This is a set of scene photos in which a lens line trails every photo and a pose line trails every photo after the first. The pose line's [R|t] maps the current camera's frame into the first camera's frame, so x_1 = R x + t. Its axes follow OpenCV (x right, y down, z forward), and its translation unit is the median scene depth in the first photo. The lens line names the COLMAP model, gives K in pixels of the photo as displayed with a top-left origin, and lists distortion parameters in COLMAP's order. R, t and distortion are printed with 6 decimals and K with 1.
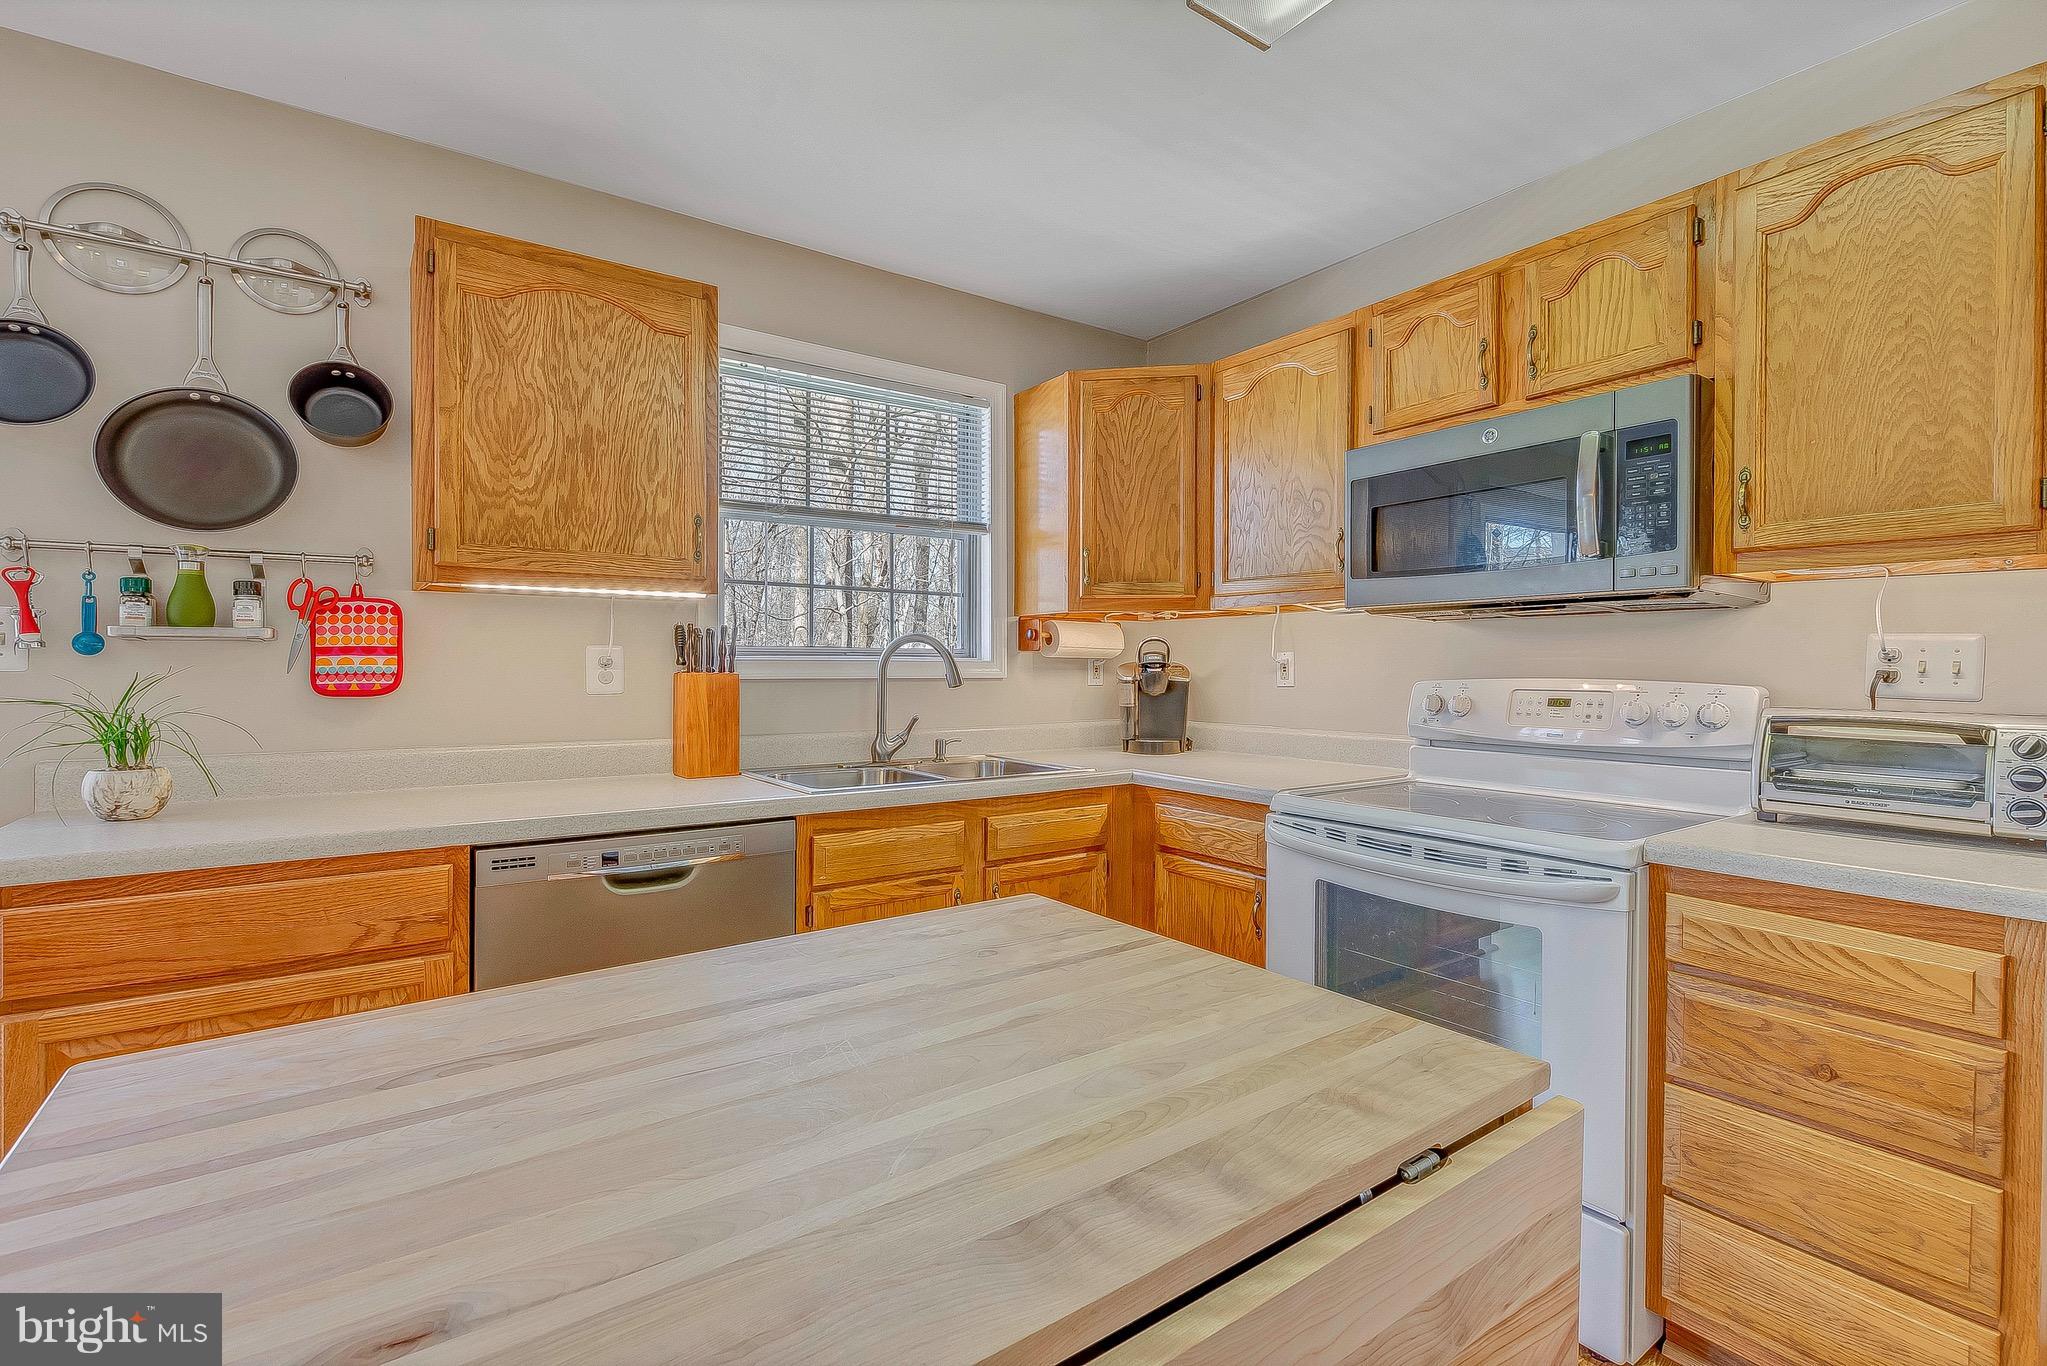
lens RADIAL K [[907.9, 0, 997.3], [0, 907.9, 673.5], [0, 0, 1]] dist [0.009928, -0.000926]
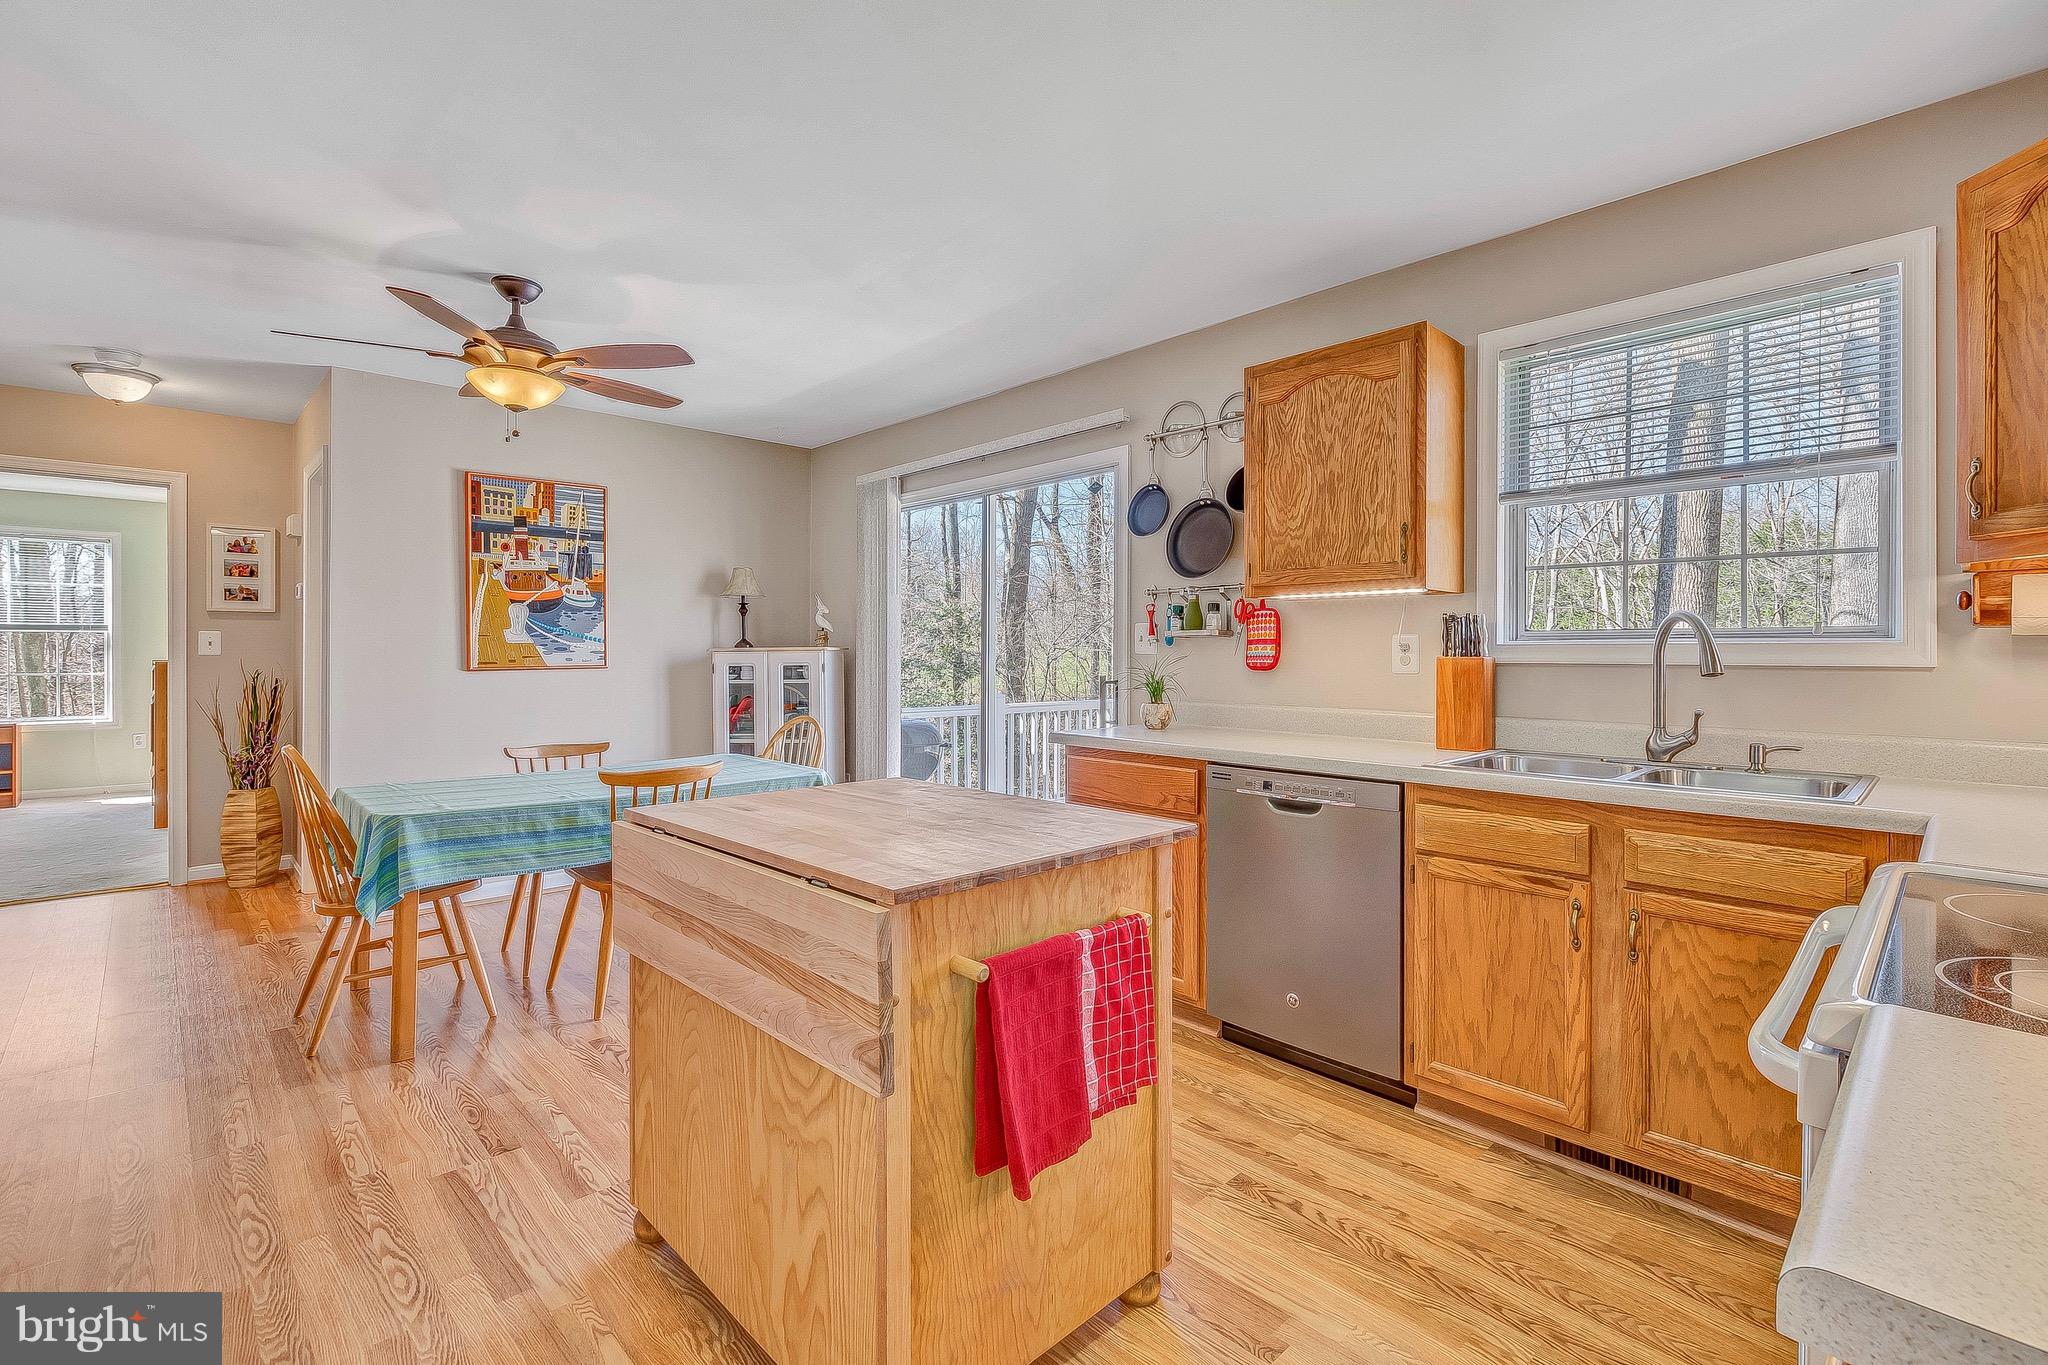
lens RADIAL K [[930.8, 0, 1071.3], [0, 930.8, 679.2], [0, 0, 1]] dist [0.000146, 0.000263]
pose [[0.173696, 0.028642, -0.984383, 0.844579], [-0.007206, 0.999587, 0.027813, -0.002090], [0.984773, 0.002263, 0.173831, 0.384362]]
